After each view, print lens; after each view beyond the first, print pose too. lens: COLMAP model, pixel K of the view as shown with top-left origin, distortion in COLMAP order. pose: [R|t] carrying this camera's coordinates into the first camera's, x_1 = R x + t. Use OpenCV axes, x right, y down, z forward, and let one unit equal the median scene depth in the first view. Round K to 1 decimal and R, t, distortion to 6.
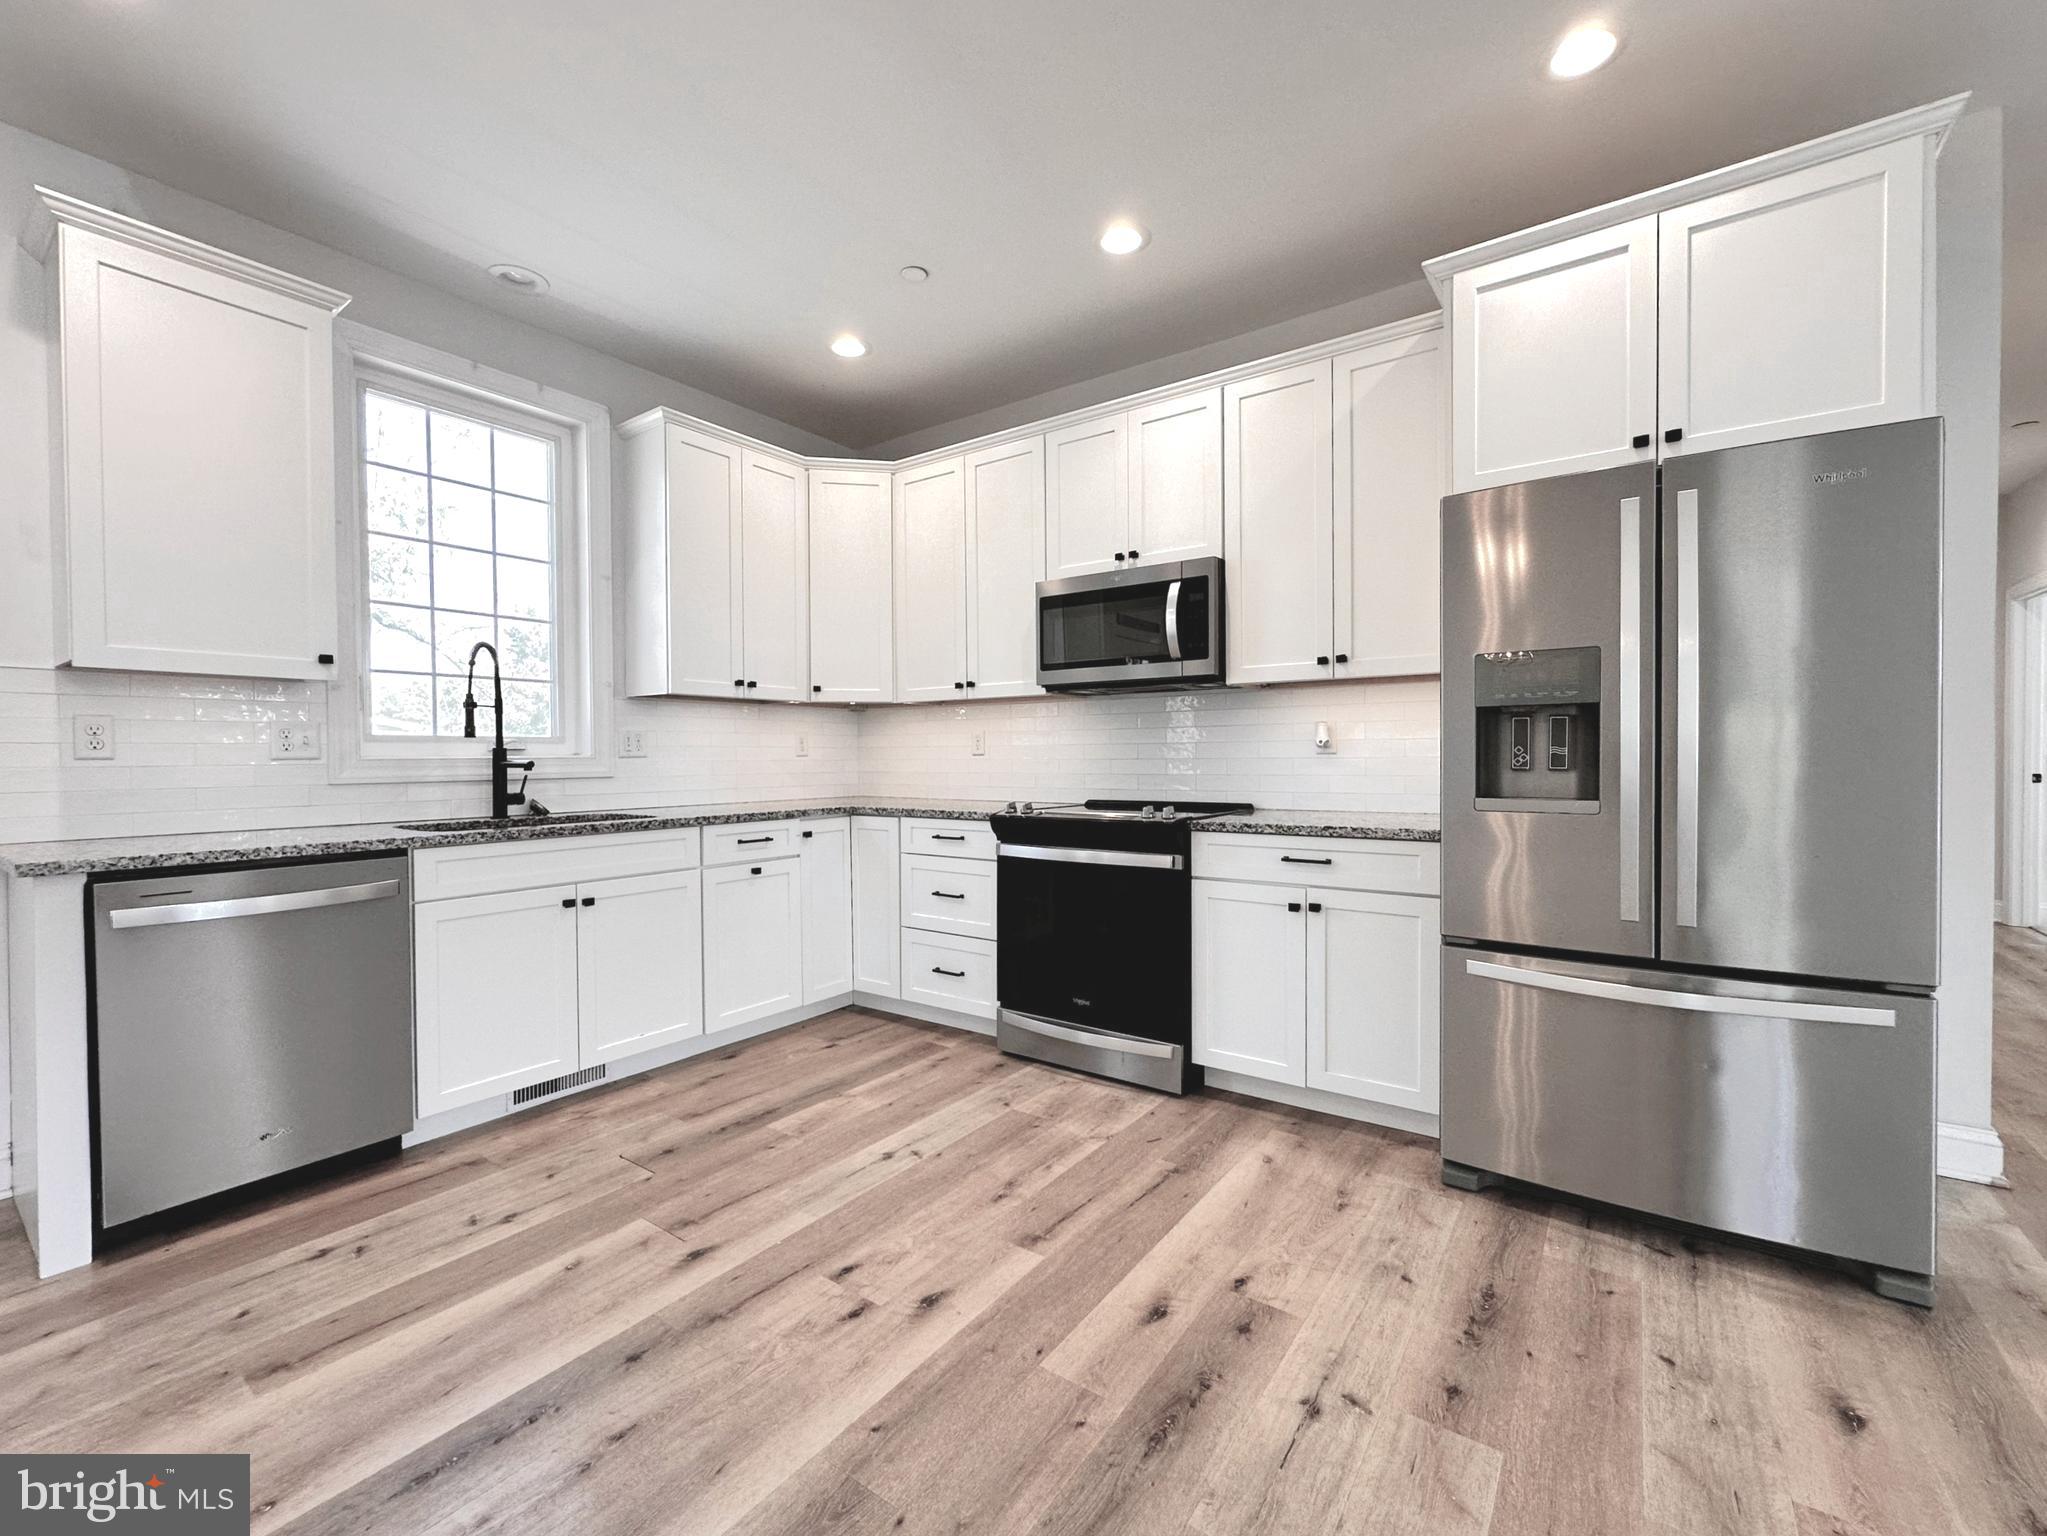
lens RADIAL K [[860.3, 0, 1023.5], [0, 860.3, 768.0], [0, 0, 1]] dist [-0.002537, -0.000156]
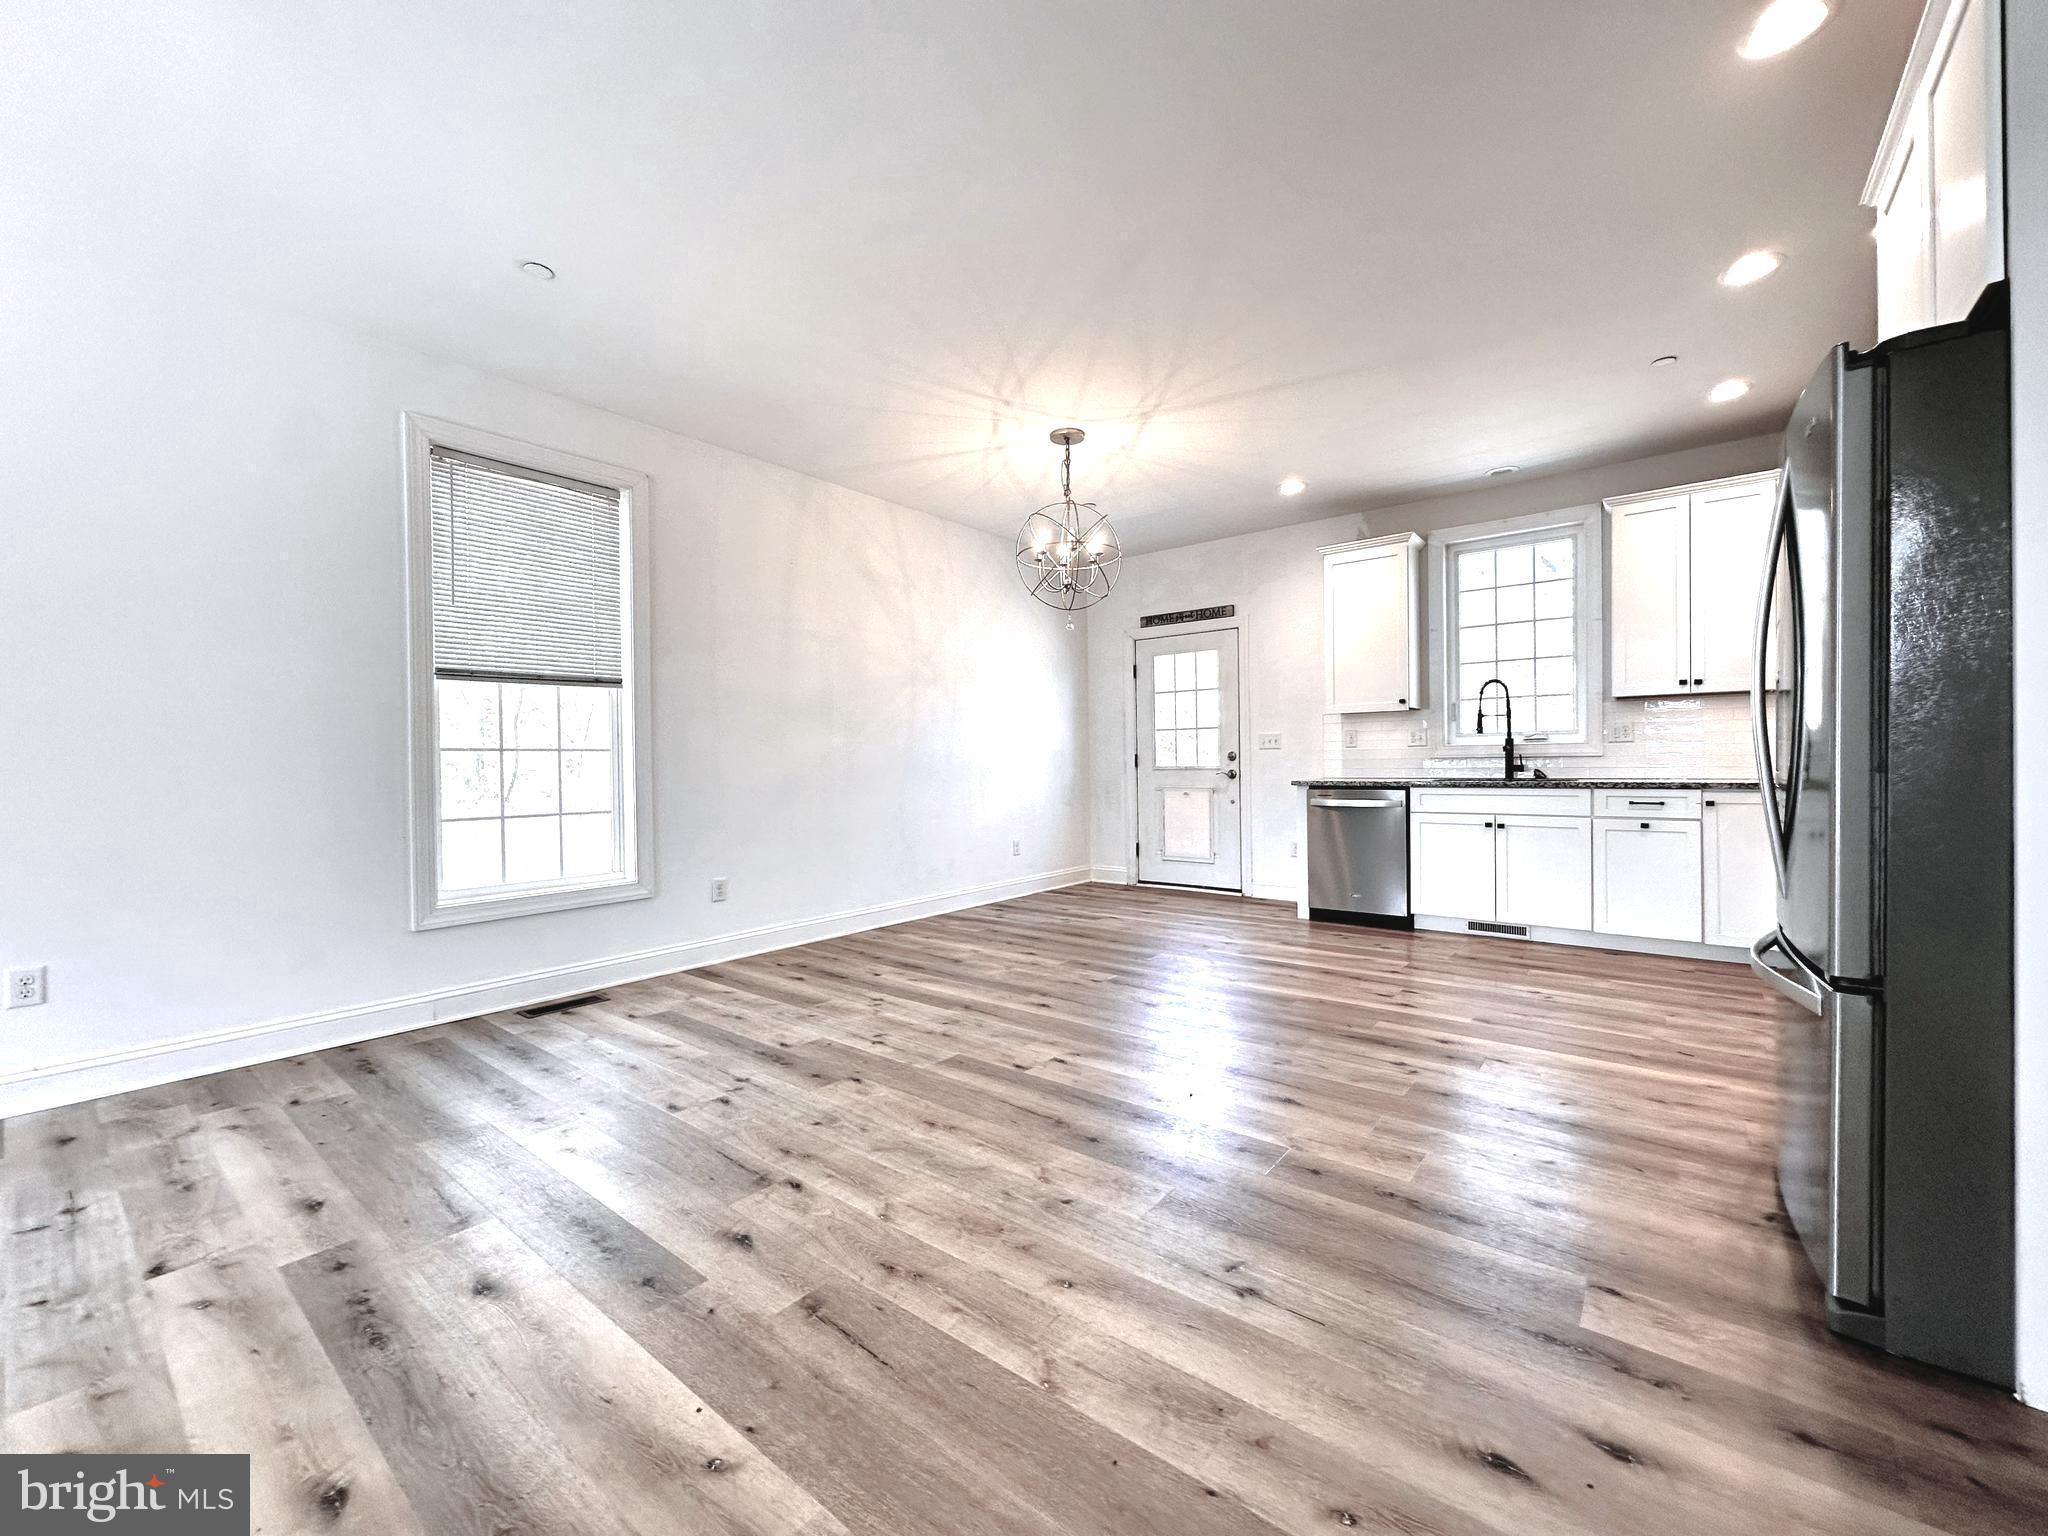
lens RADIAL K [[816.4, 0, 1024.0], [0, 816.4, 768.0], [0, 0, 1]] dist [-0.002518, 0.000100]
pose [[-0.049219, 0.015630, -0.998666, 1.094075], [-0.001781, 0.999875, 0.015737, 0.012416], [0.998786, 0.002553, -0.049185, 0.104519]]
